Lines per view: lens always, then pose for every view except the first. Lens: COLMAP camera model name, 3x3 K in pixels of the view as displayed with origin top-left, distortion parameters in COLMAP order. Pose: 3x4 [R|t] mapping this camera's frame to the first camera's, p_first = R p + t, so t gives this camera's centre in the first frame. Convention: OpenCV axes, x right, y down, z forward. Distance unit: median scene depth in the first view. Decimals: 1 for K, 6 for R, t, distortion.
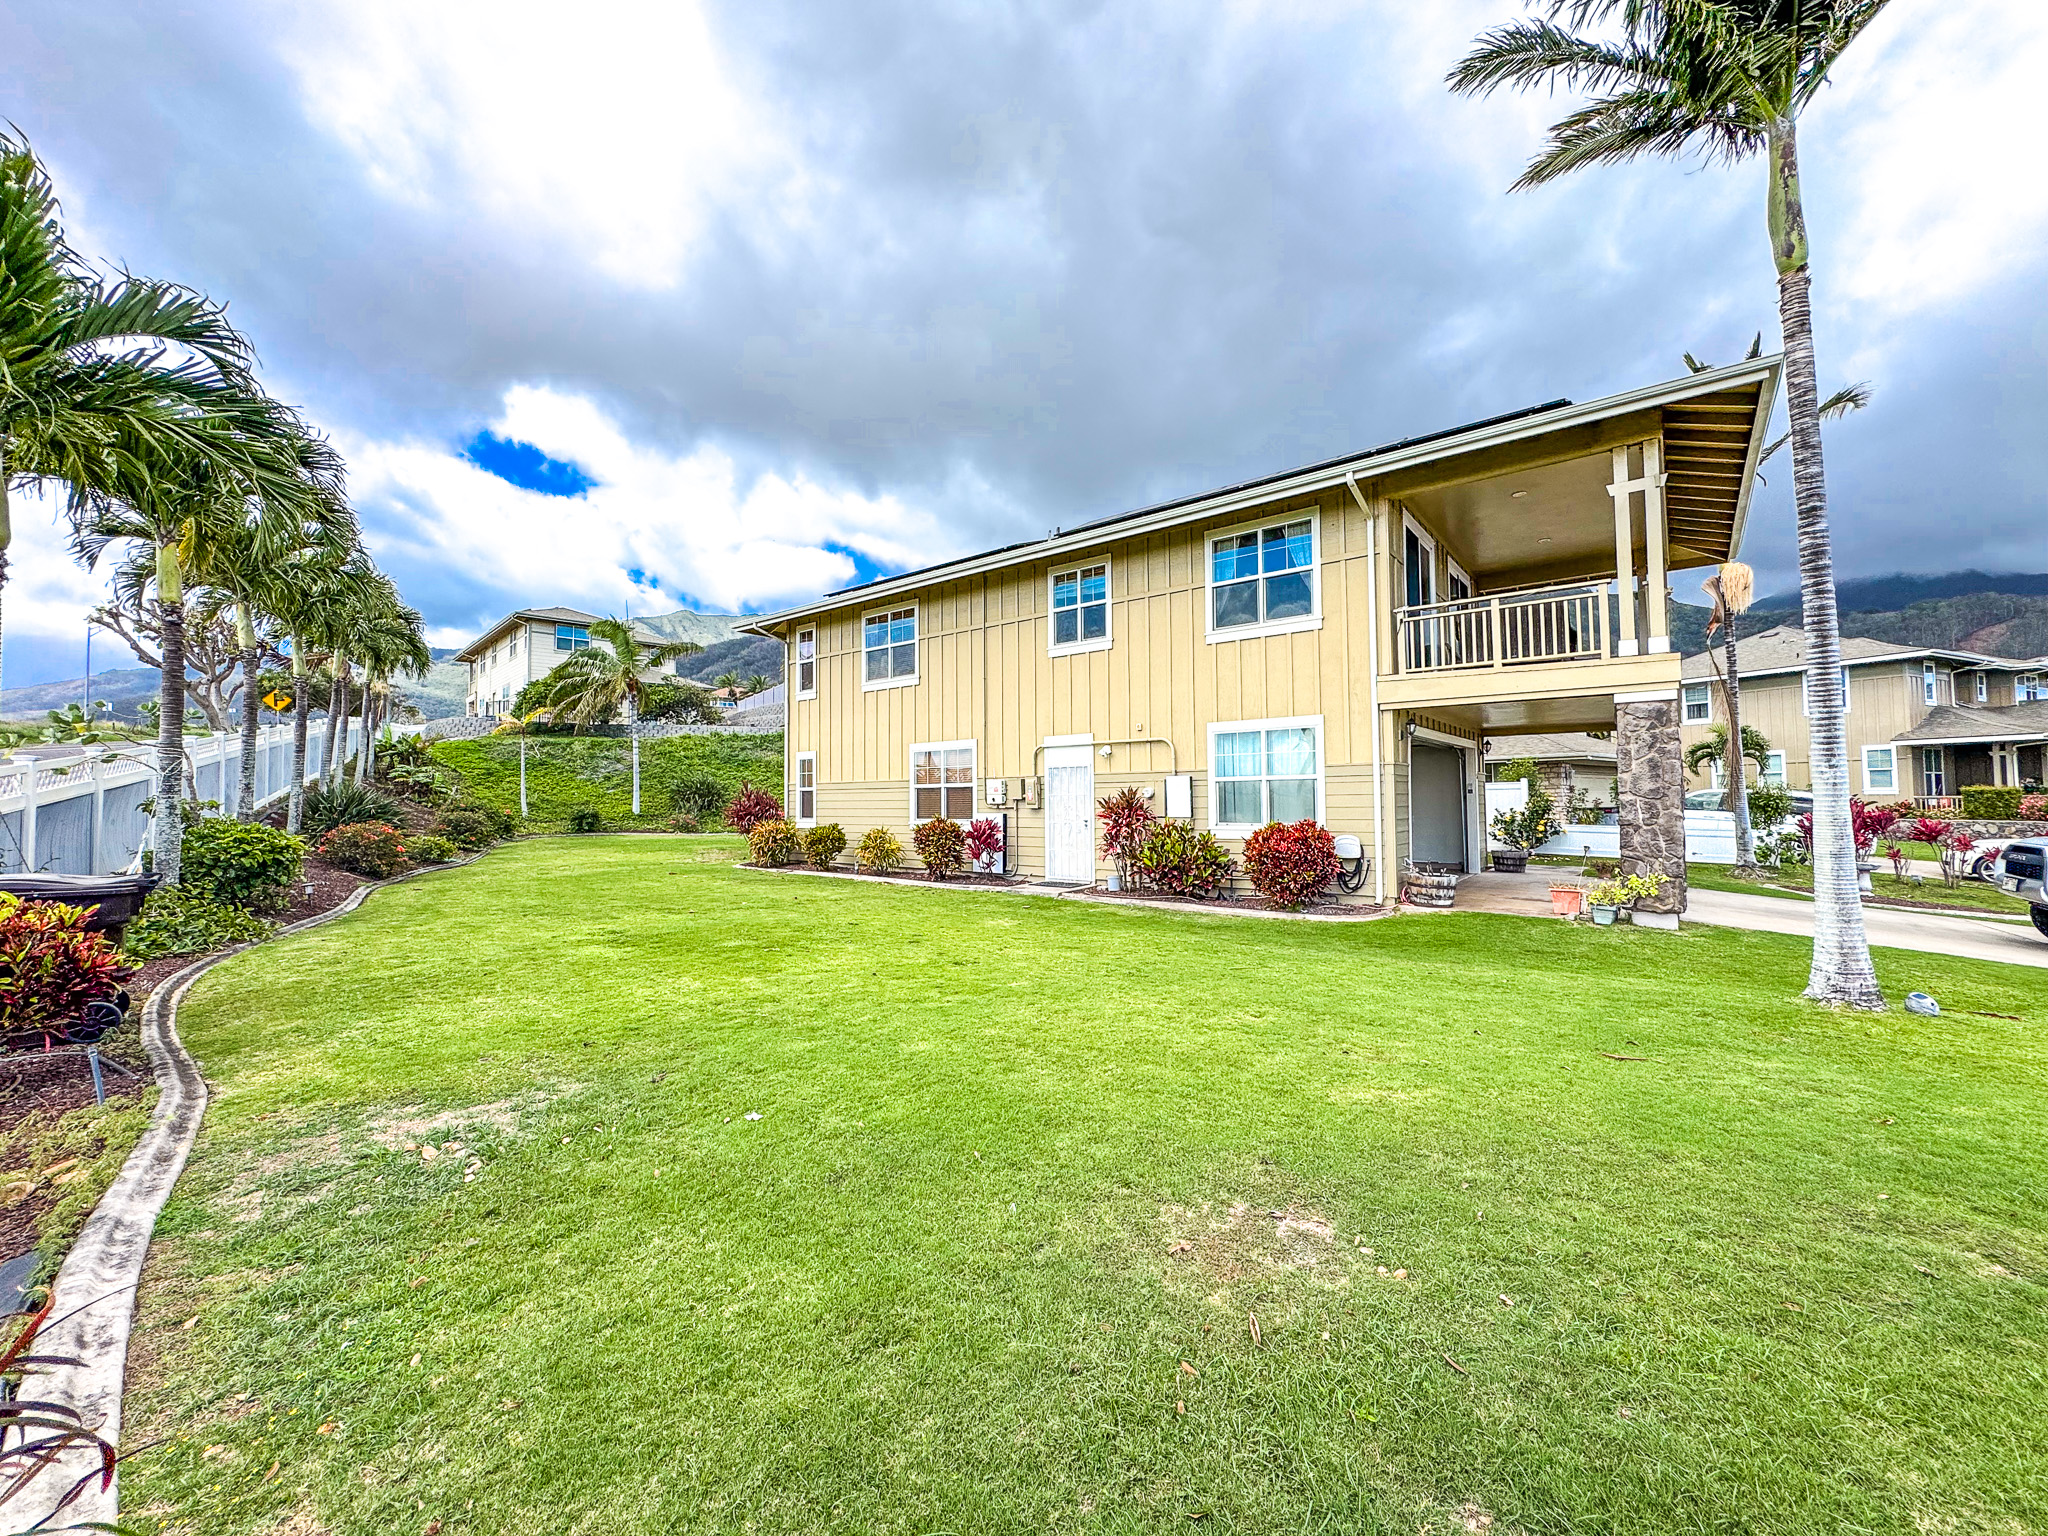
lens RADIAL K [[828.7, 0, 1024.0], [0, 828.7, 768.0], [0, 0, 1]] dist [-0.000180, -0.000015]
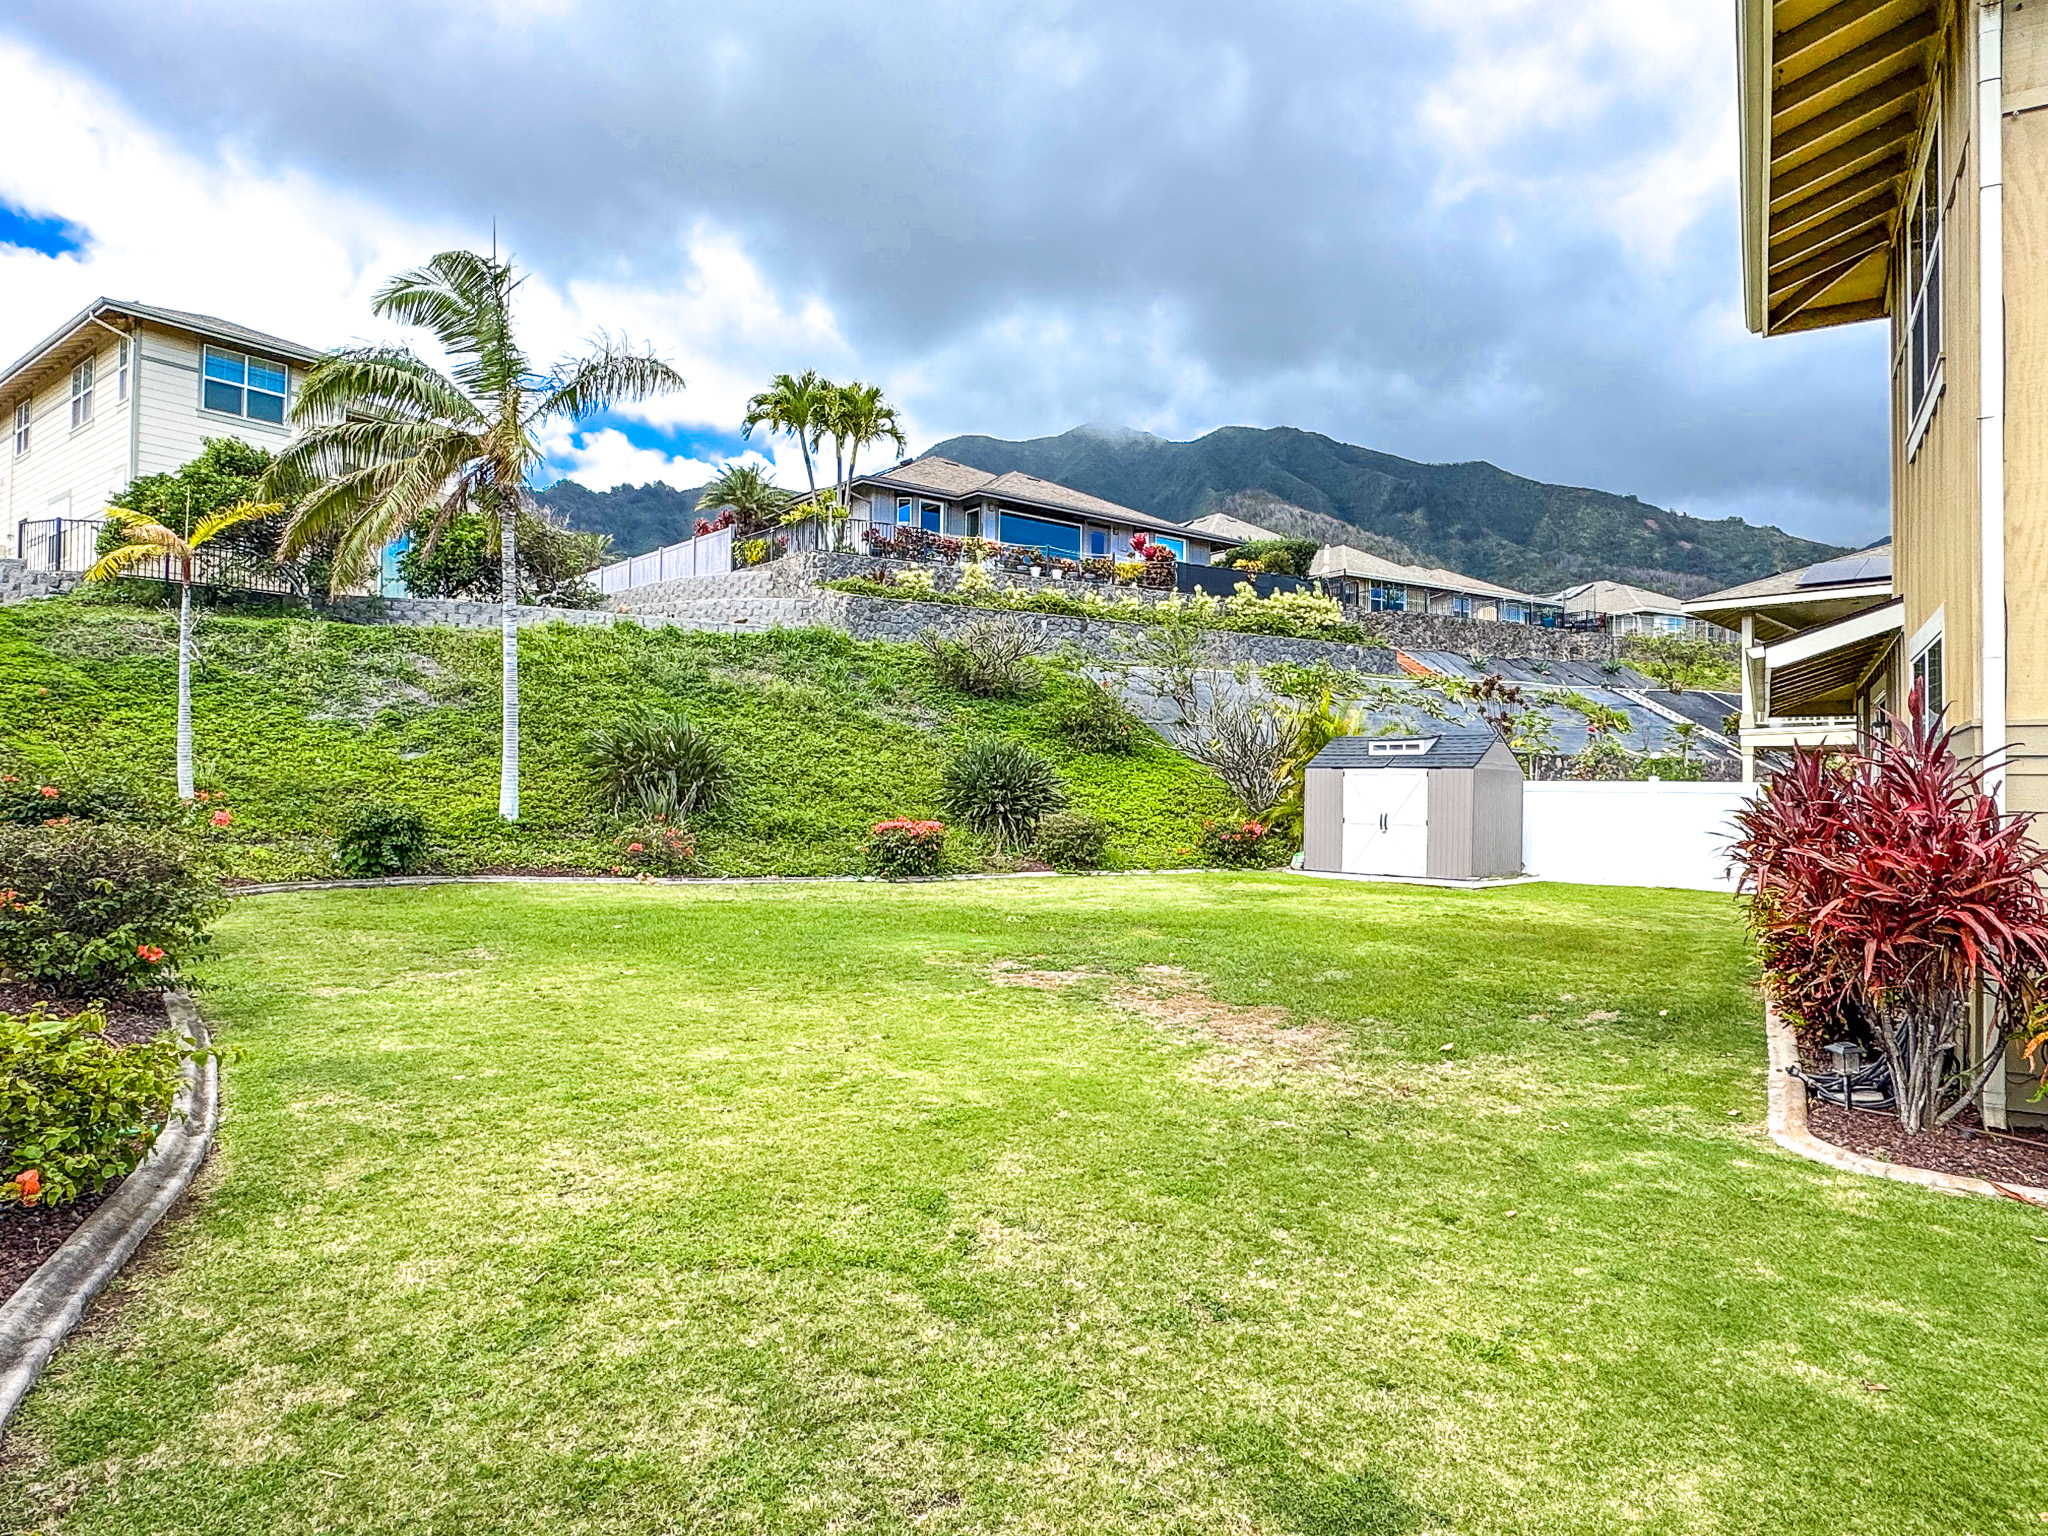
lens RADIAL K [[1237.0, 0, 1024.0], [0, 1237.0, 768.0], [0, 0, 1]] dist [0.002267, 0.001552]
pose [[0.989054, 0.022166, 0.145879, -0.326152], [-0.024377, 0.999613, 0.013387, 0.019985], [-0.145526, -0.016797, 0.989212, 0.437454]]
